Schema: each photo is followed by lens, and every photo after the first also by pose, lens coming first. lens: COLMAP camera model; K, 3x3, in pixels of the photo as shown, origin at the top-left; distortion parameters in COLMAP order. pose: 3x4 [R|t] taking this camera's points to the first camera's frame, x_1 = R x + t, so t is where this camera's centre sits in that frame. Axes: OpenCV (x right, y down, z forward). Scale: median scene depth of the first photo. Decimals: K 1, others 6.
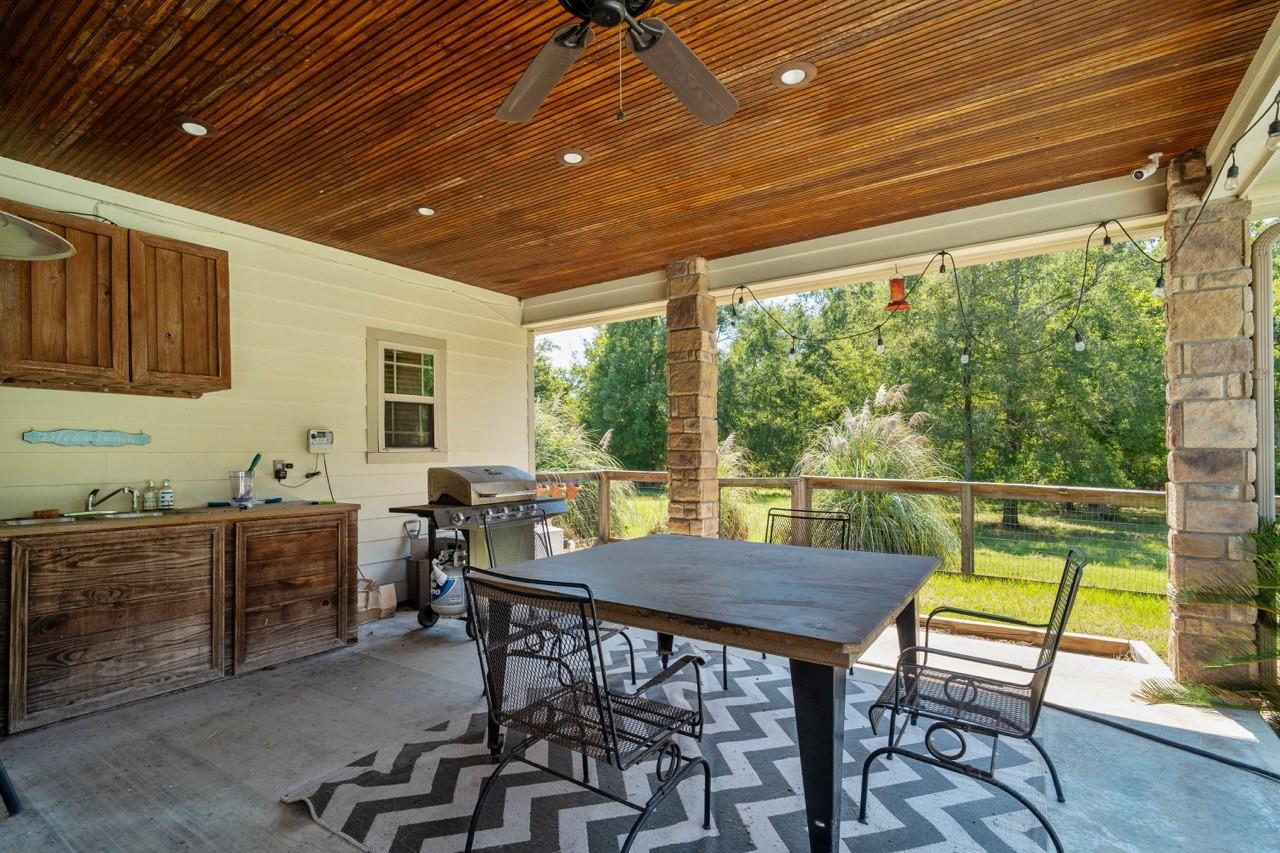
lens RADIAL K [[631.7, 0, 636.6], [0, 631.7, 448.9], [0, 0, 1]] dist [-0.000351, 0.000059]
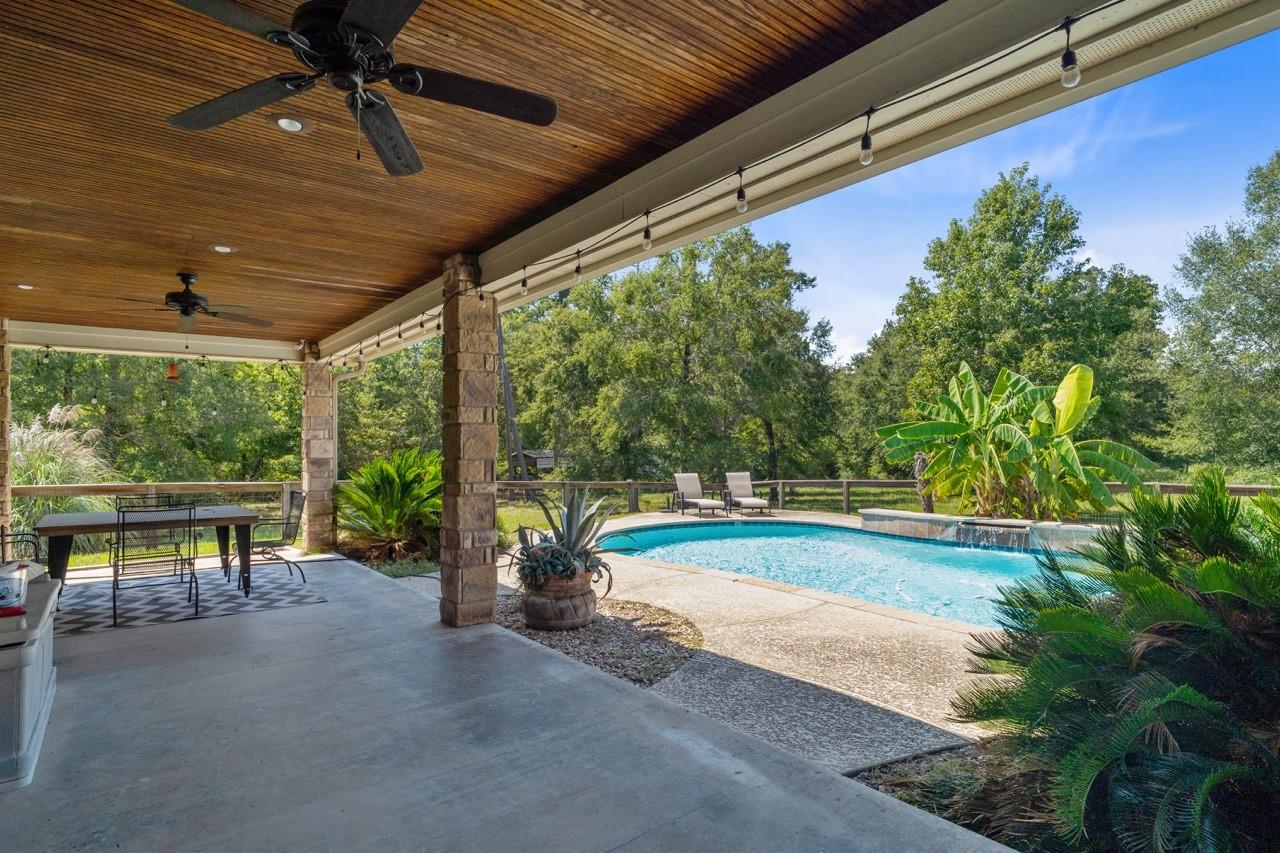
lens RADIAL K [[636.3, 0, 640.0], [0, 636.3, 426.5], [0, 0, 1]] dist [0.010324, -0.000021]
pose [[0.281606, 0.038022, 0.958777, -1.223955], [0.007854, 0.999090, -0.041928, -0.009820], [-0.959498, 0.019338, 0.281051, -0.993462]]
